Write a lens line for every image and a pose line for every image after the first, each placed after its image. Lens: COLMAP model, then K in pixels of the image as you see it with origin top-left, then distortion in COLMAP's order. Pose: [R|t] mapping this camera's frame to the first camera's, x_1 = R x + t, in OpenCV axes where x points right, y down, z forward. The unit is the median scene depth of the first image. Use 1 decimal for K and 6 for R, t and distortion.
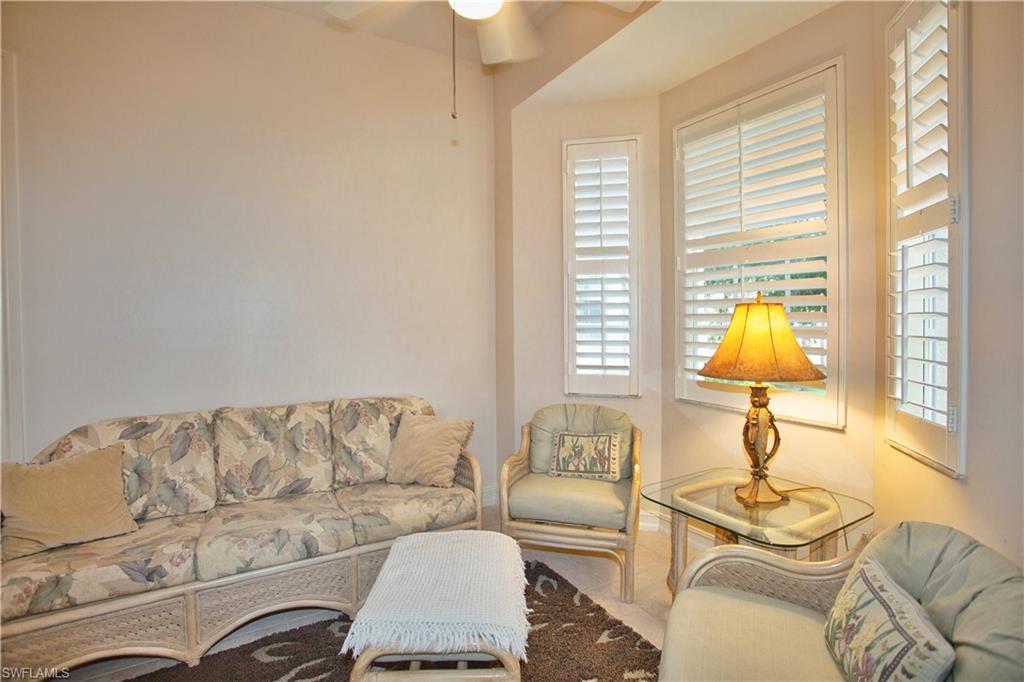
lens RADIAL K [[488.8, 0, 509.6], [0, 488.8, 332.3], [0, 0, 1]] dist [-0.068177, 0.025394]
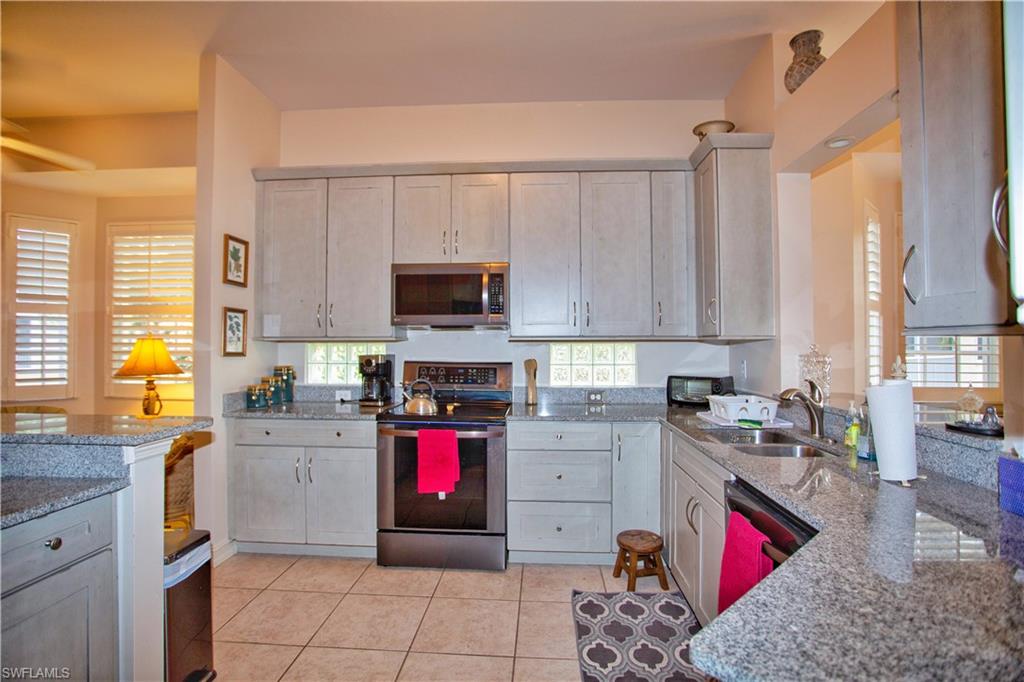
lens RADIAL K [[496.5, 0, 515.4], [0, 496.5, 335.9], [0, 0, 1]] dist [-0.064997, 0.026241]
pose [[0.543047, 0.020745, 0.839446, -0.250002], [0.015625, 0.999272, -0.034803, 0.016278], [-0.839557, 0.032016, 0.542327, -0.993477]]
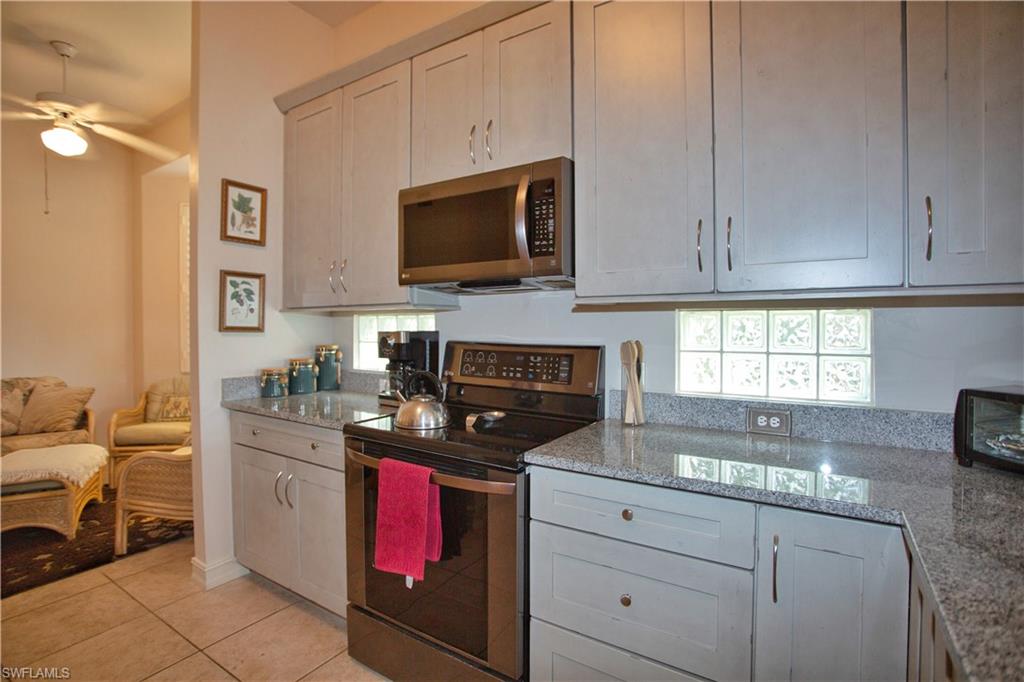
lens RADIAL K [[488.8, 0, 509.6], [0, 488.8, 332.3], [0, 0, 1]] dist [-0.068177, 0.025394]
pose [[0.890349, -0.000723, 0.455279, 0.391764], [0.005264, 0.999948, -0.008707, 0.025608], [-0.455249, 0.010148, 0.890306, -0.851233]]
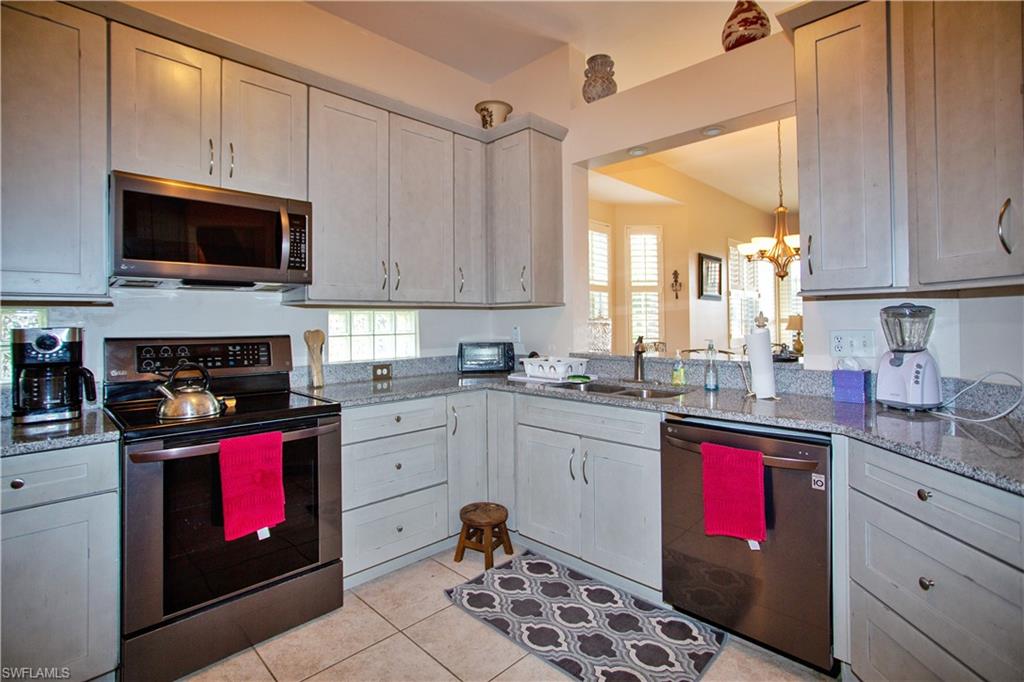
lens RADIAL K [[491.5, 0, 515.3], [0, 491.5, 311.9], [0, 0, 1]] dist [-0.022414, 0.000999]
pose [[-0.265827, 0.024885, 0.963699, -0.218153], [0.033980, 0.999287, -0.016431, 0.026100], [-0.963422, 0.028379, -0.266484, -0.458120]]
